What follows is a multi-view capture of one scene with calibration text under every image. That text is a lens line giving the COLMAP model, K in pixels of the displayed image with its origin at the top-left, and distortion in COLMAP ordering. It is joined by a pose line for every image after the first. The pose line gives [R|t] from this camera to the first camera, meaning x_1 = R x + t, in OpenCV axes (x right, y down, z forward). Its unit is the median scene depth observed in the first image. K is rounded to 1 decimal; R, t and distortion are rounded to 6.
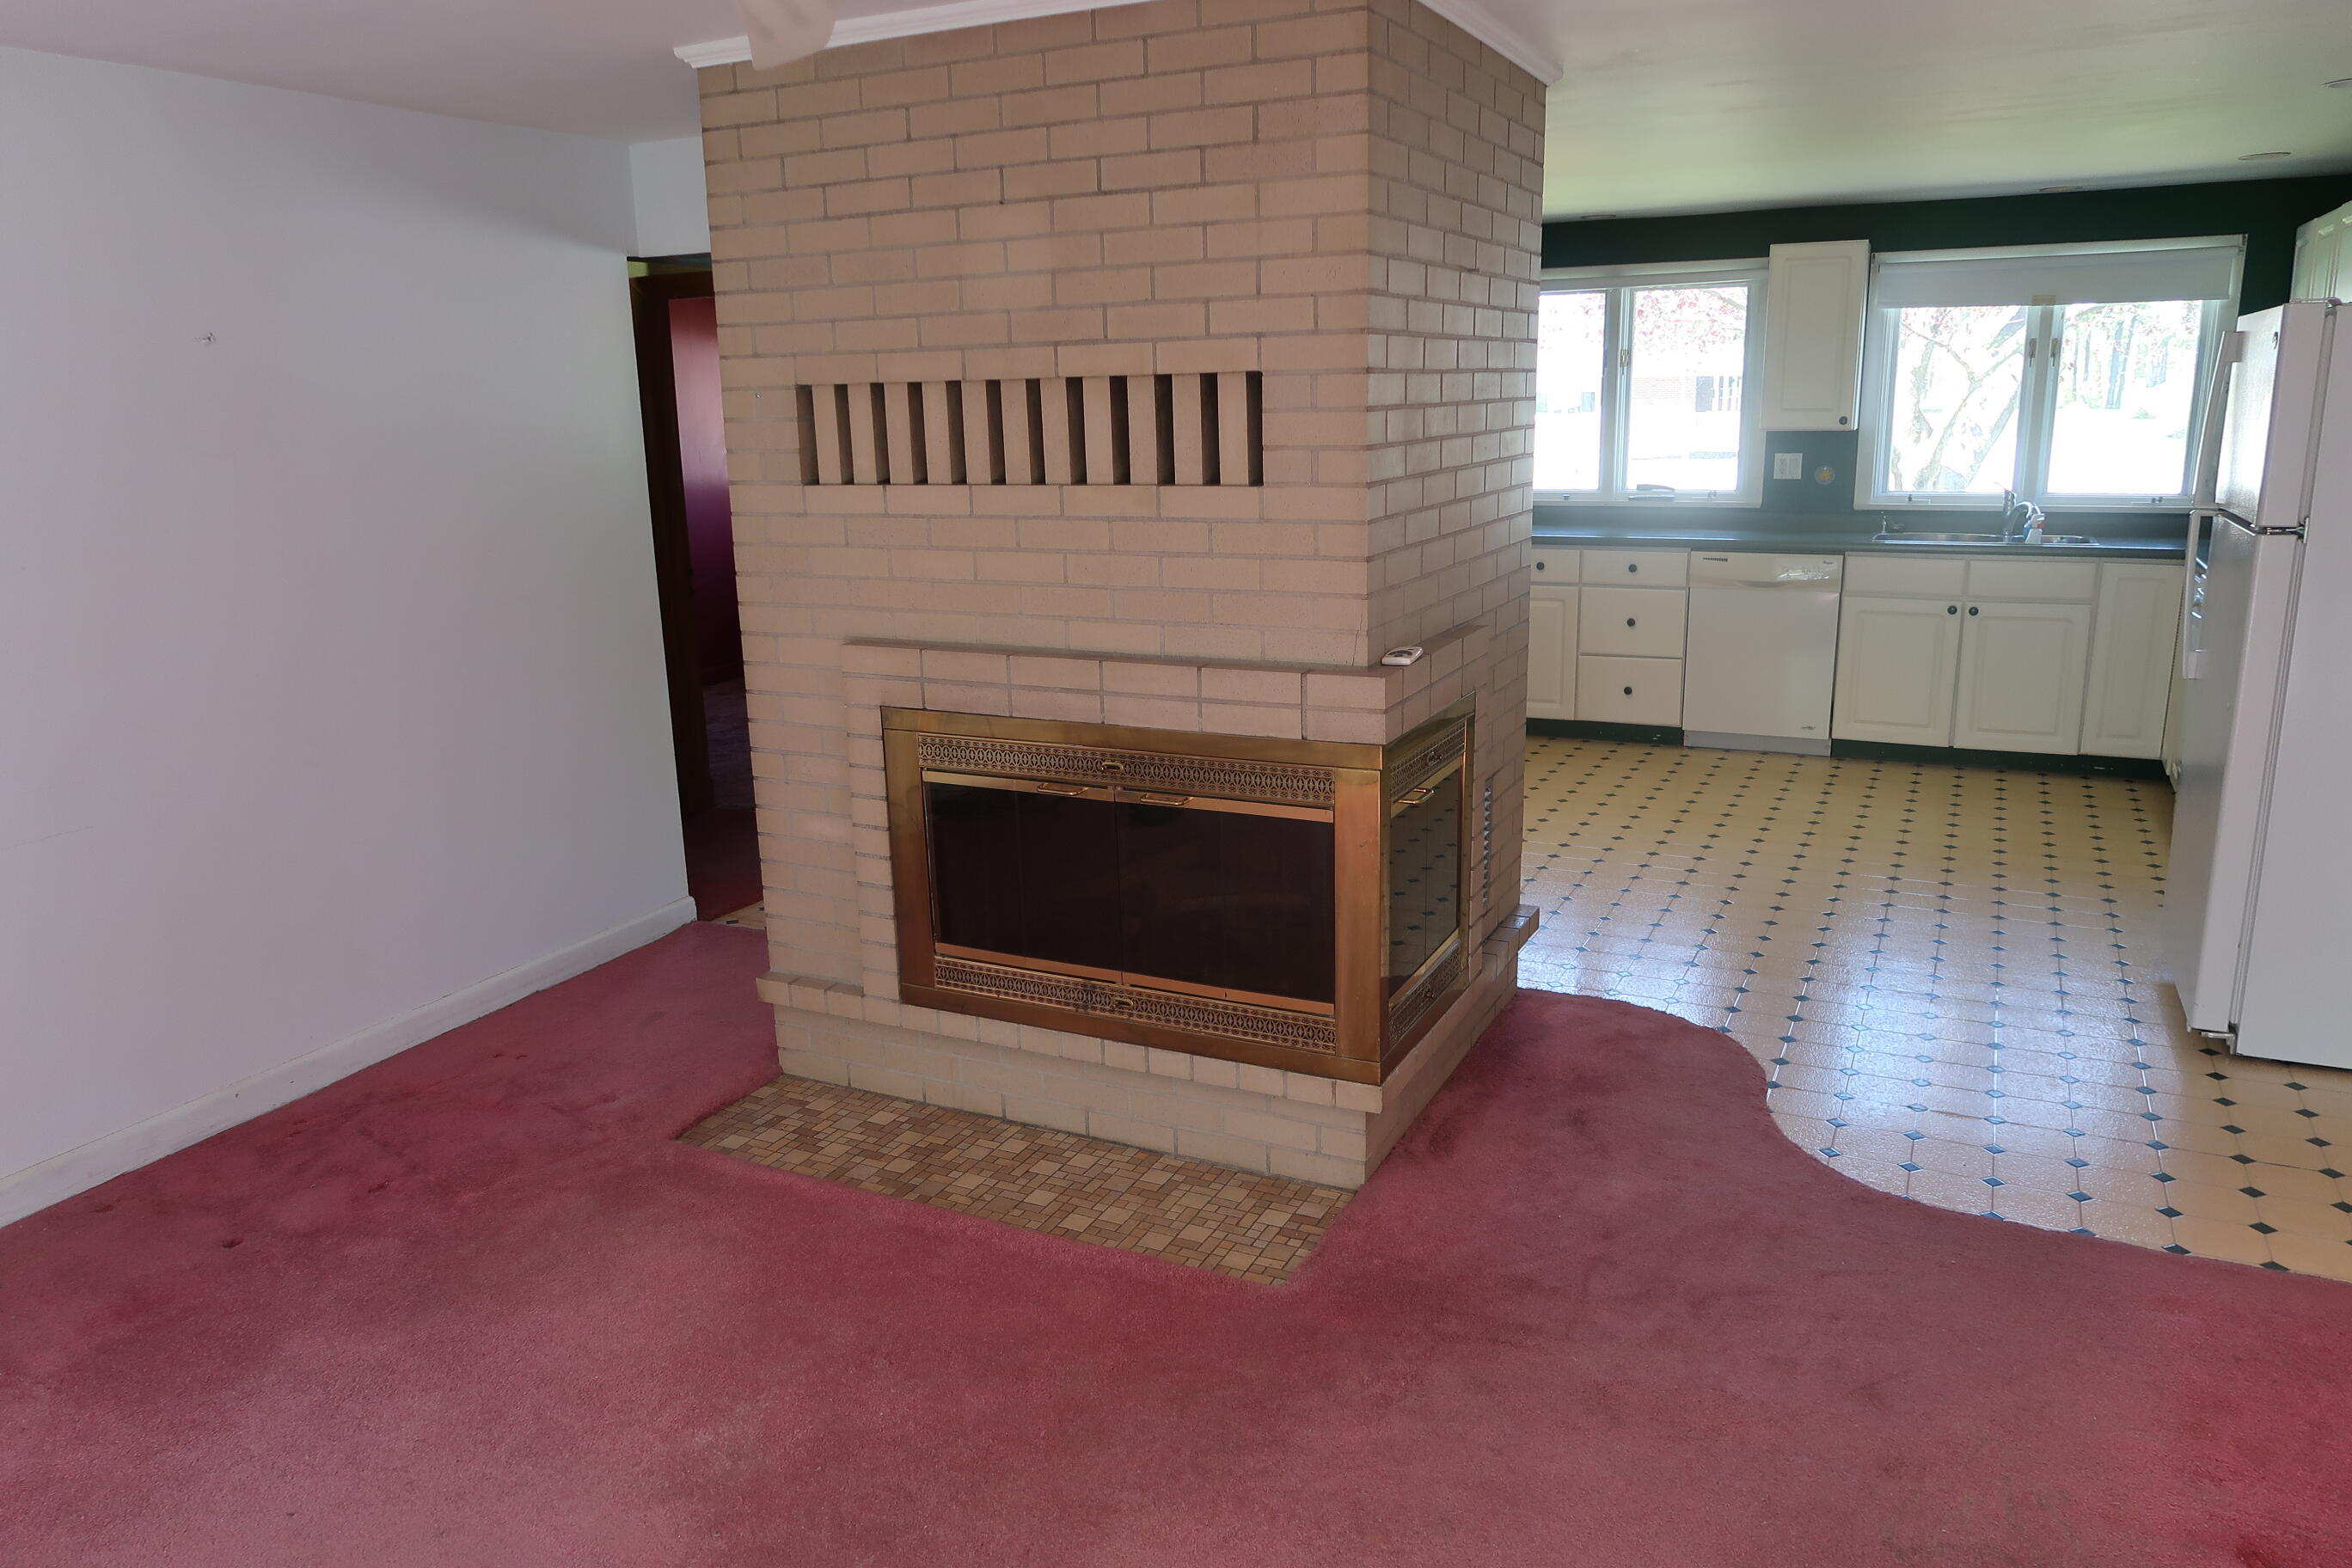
lens RADIAL K [[1613.9, 0, 1170.9], [0, 1613.9, 775.6], [0, 0, 1]] dist [-0.026072, 0.007364]
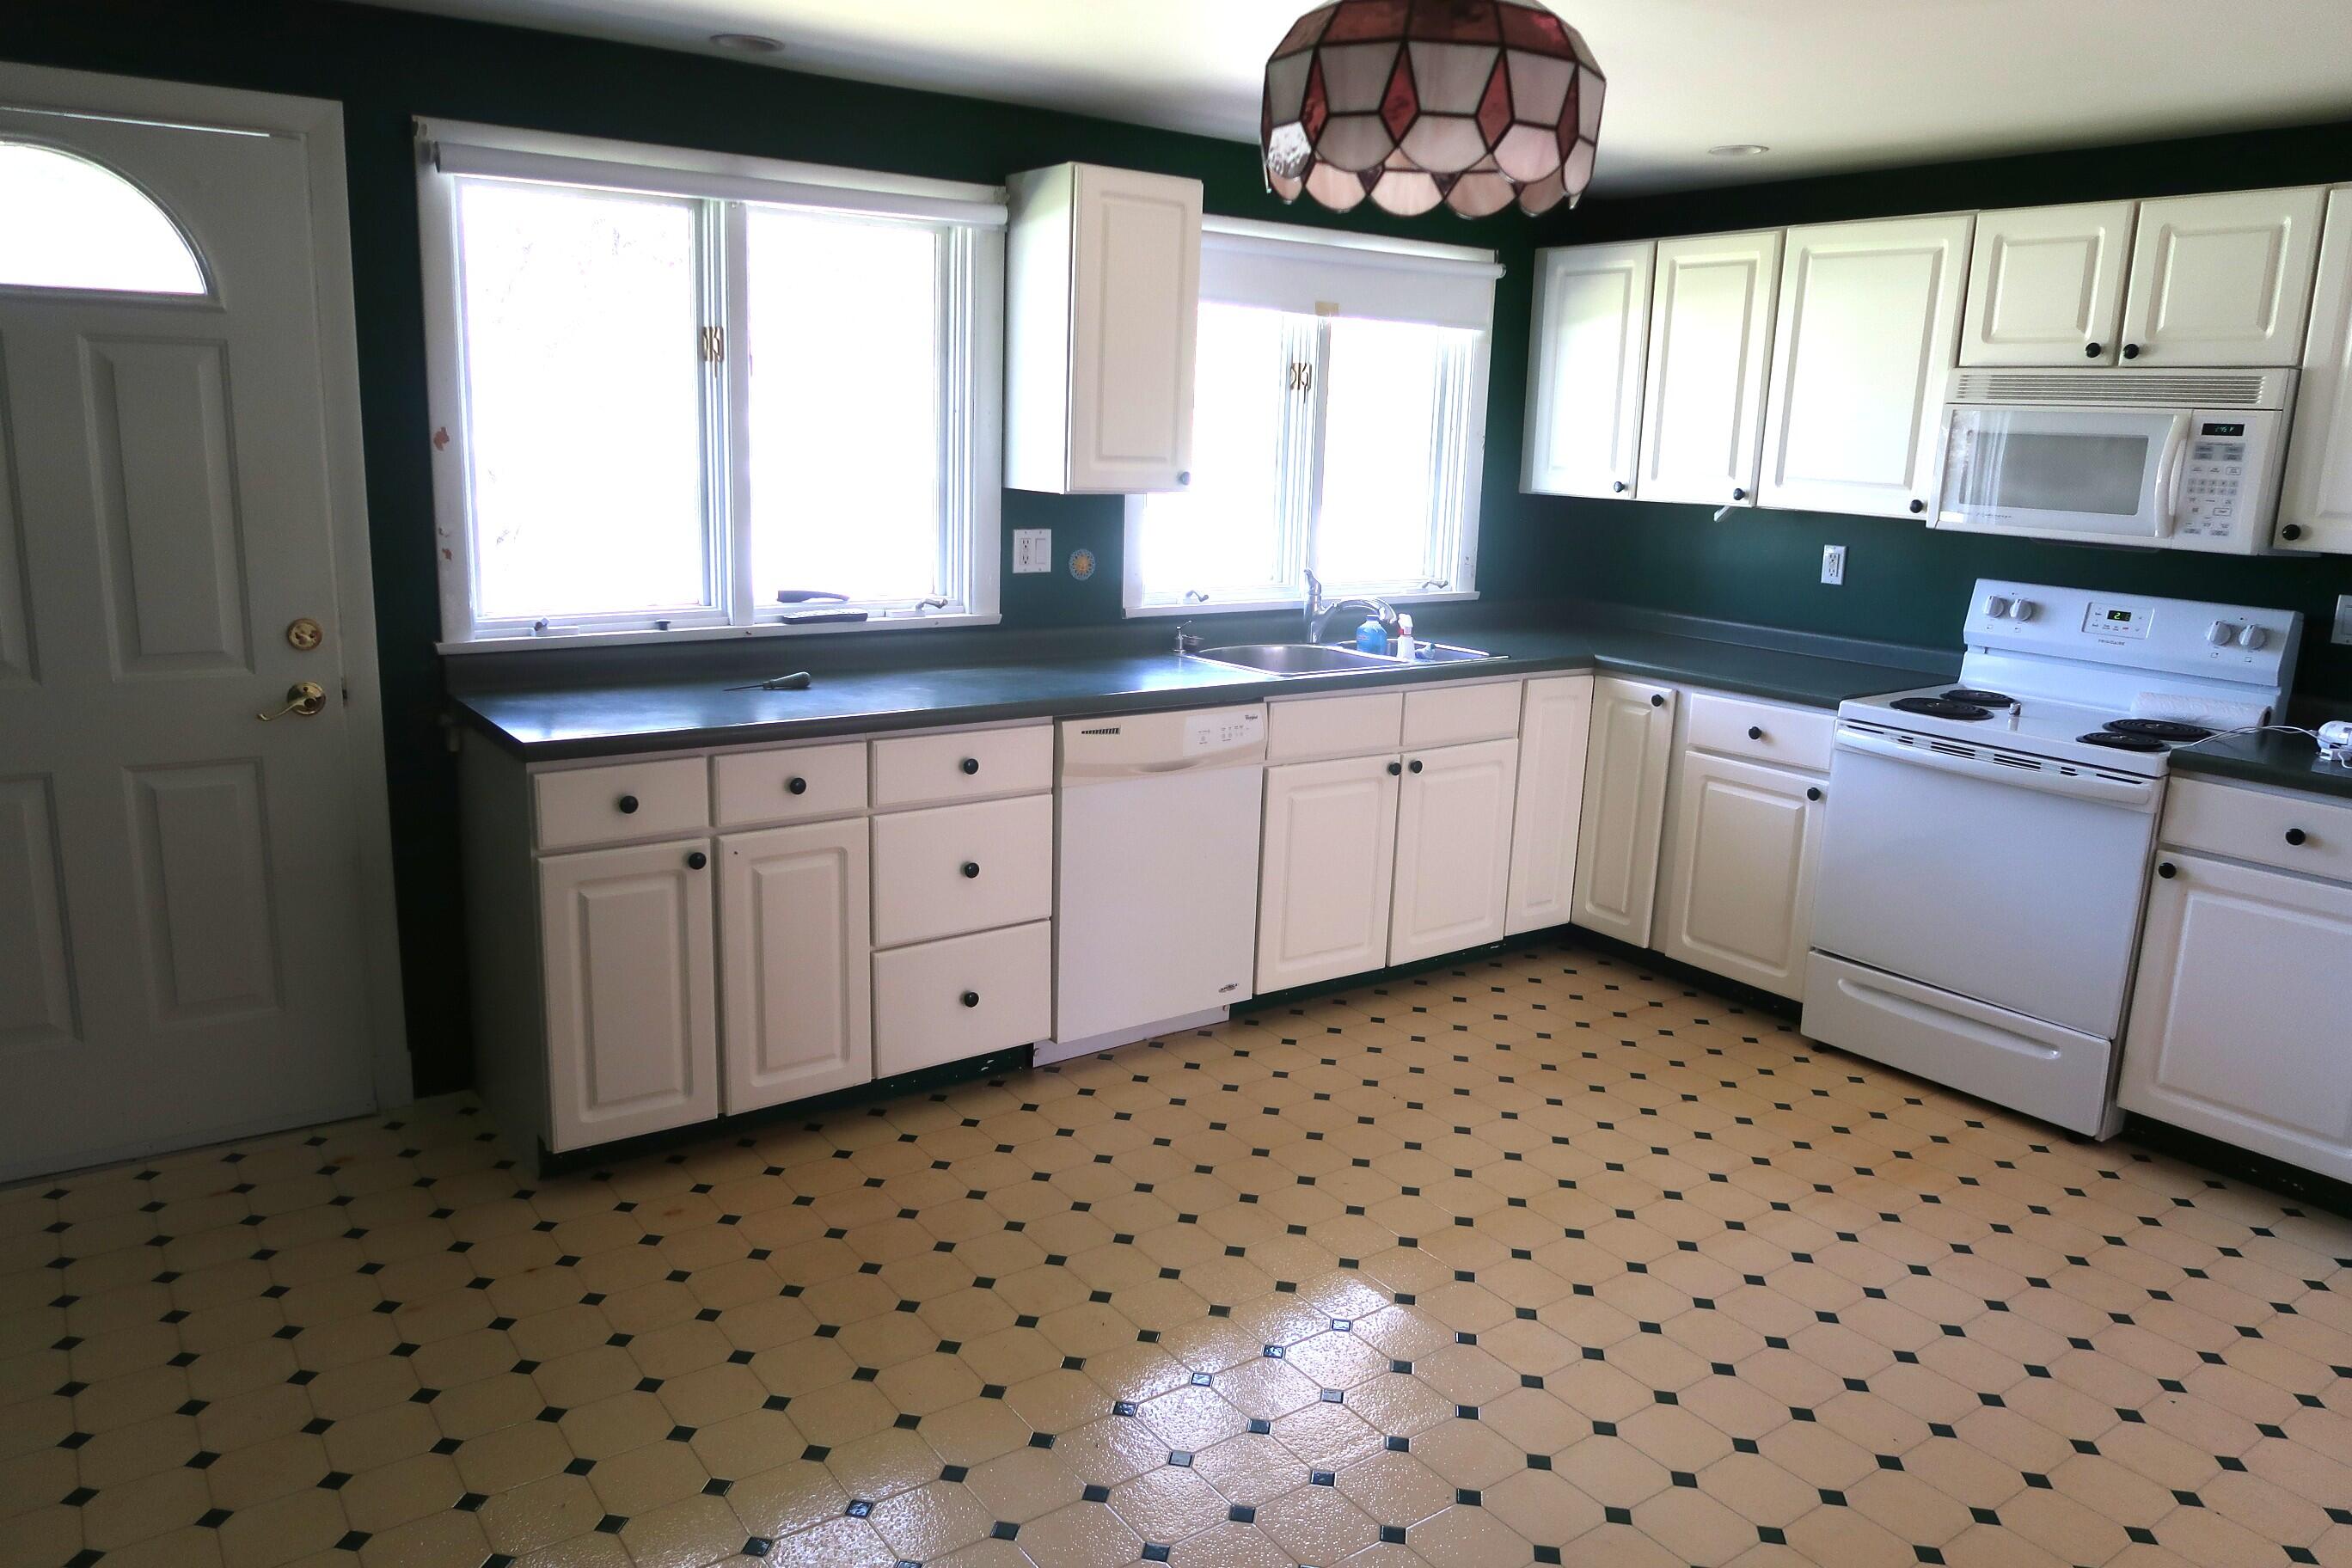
lens RADIAL K [[1614.7, 0, 1183.4], [0, 1614.7, 778.0], [0, 0, 1]] dist [-0.027152, 0.004024]
pose [[0.469464, -0.149673, 0.870173, -0.247718], [0.166965, 0.982796, 0.078965, -0.314534], [-0.867021, 0.108218, 0.486377, 1.424662]]
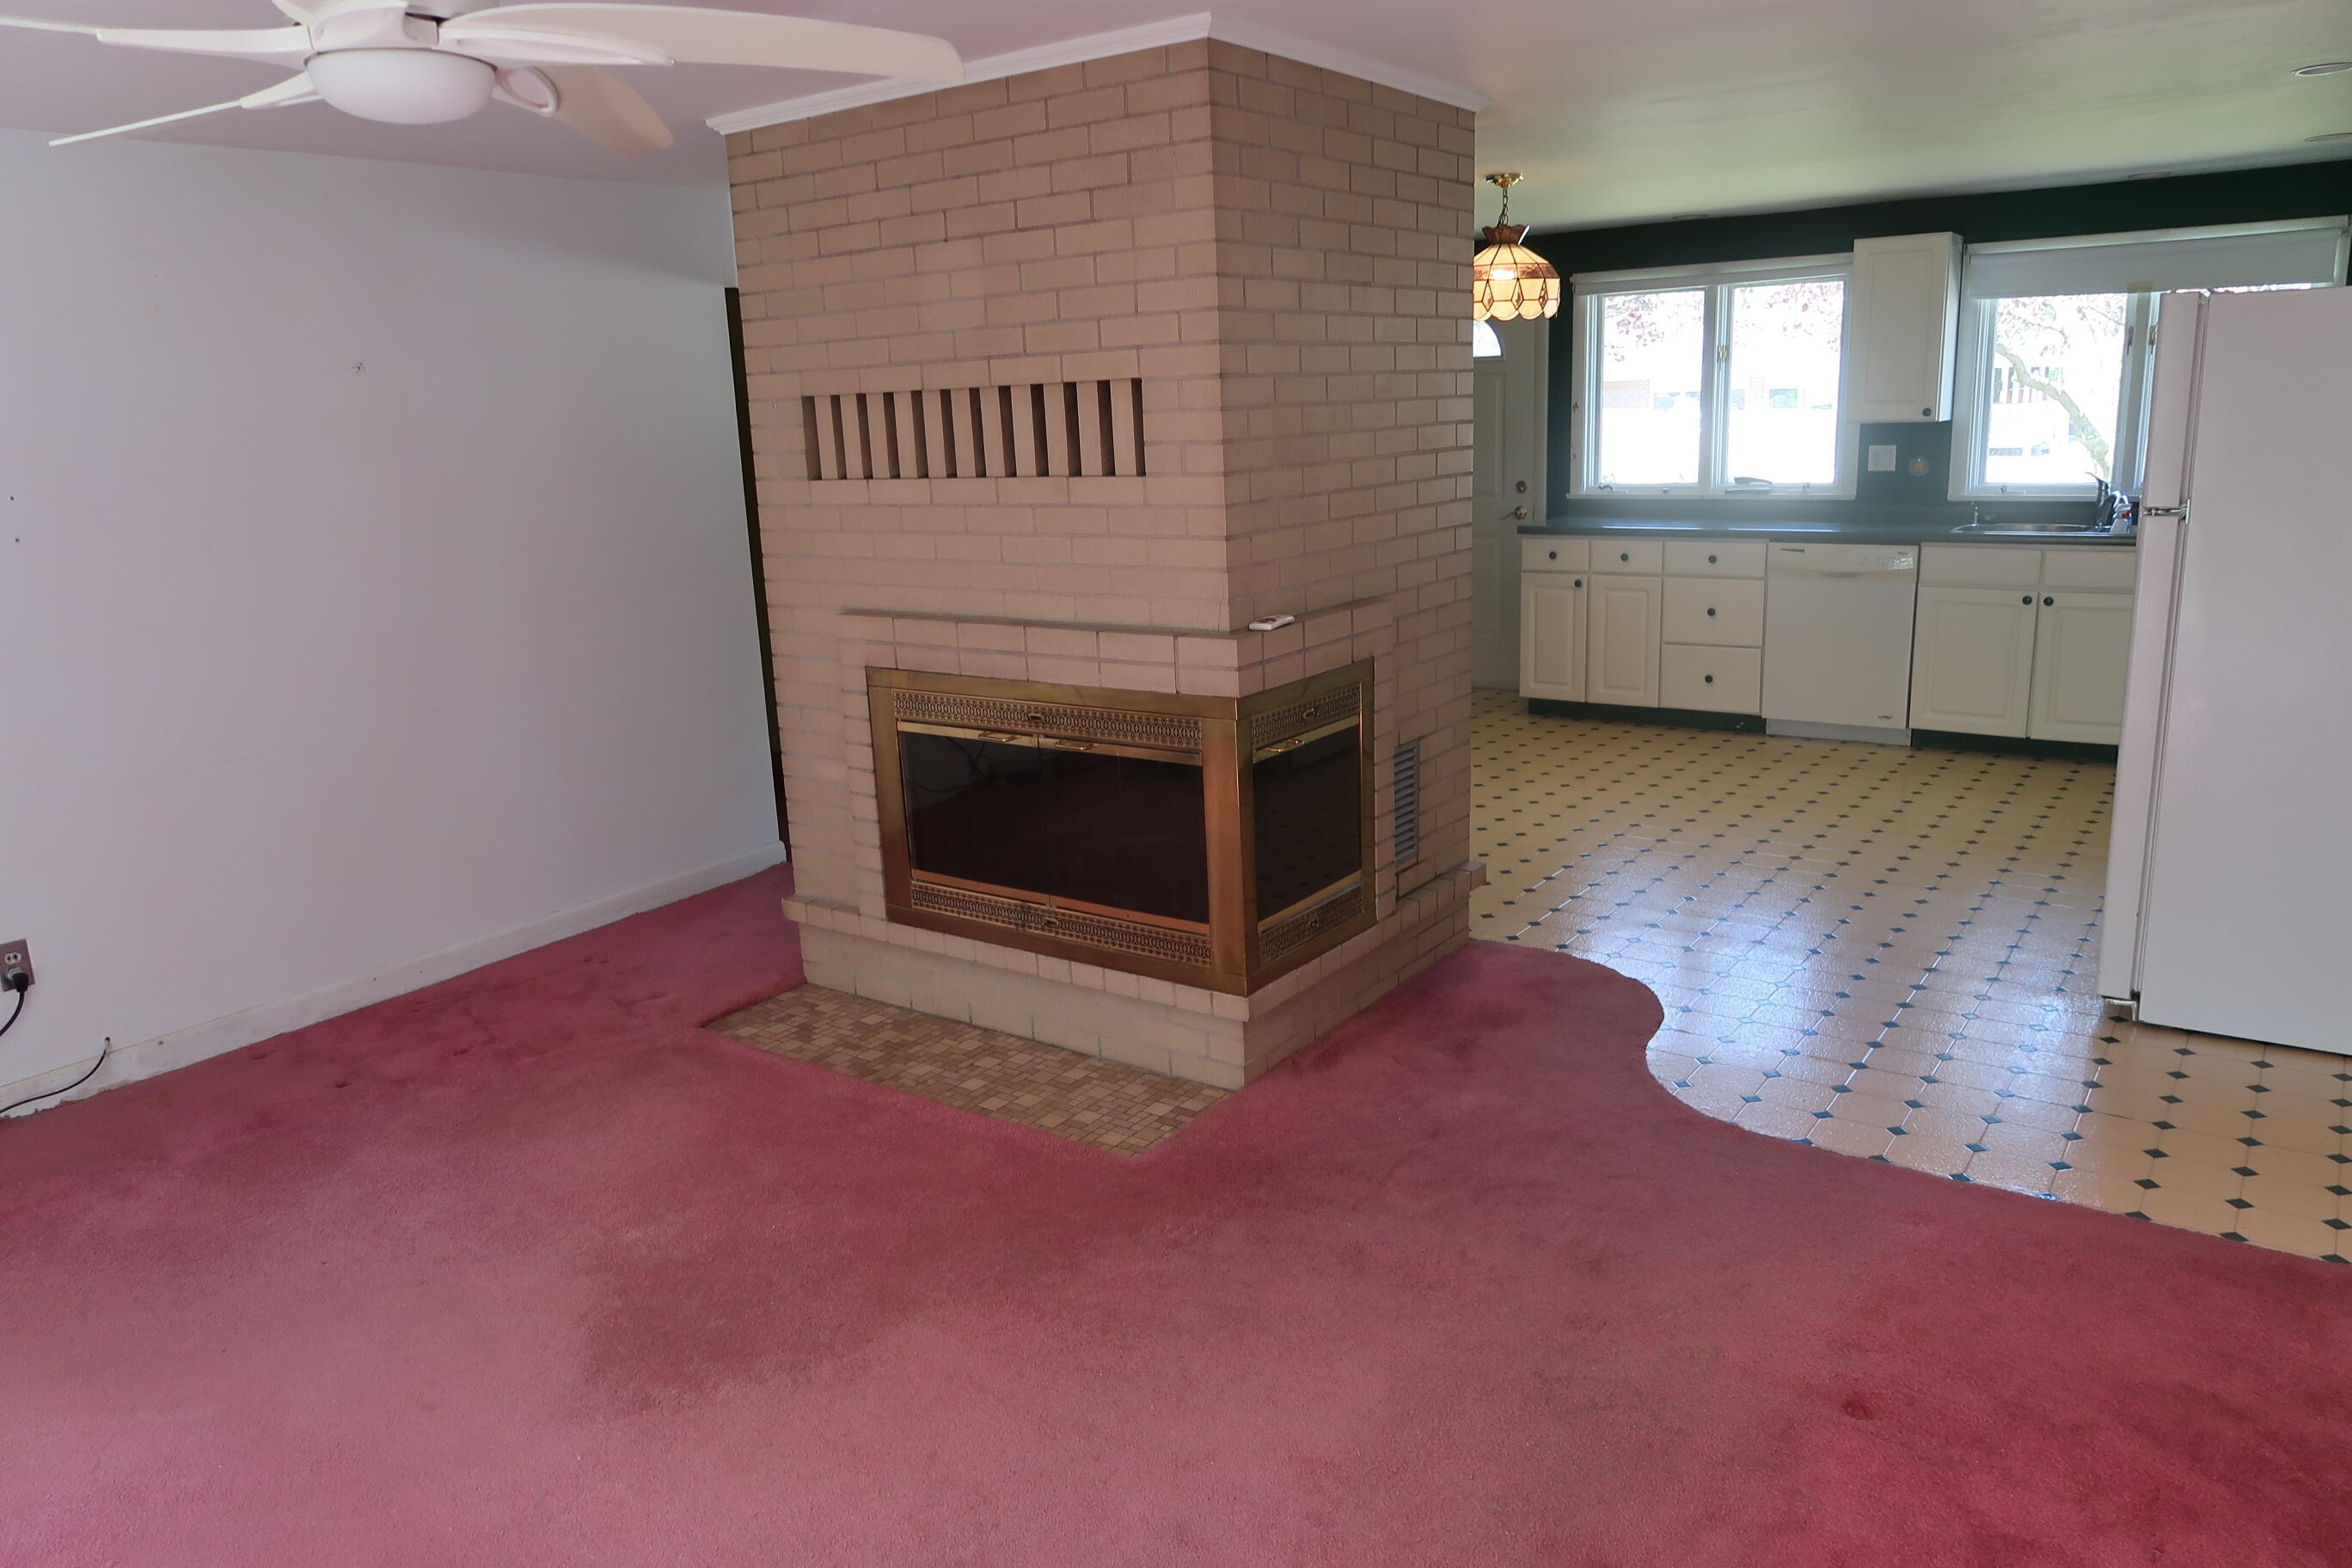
lens RADIAL K [[1612.3, 0, 1176.1], [0, 1612.3, 773.8], [0, 0, 1]] dist [-0.025596, 0.006643]
pose [[0.986839, 0.020562, -0.160396, 0.238700], [-0.021007, 0.999779, -0.001079, 0.032546], [0.160338, 0.004434, 0.987052, -0.130429]]
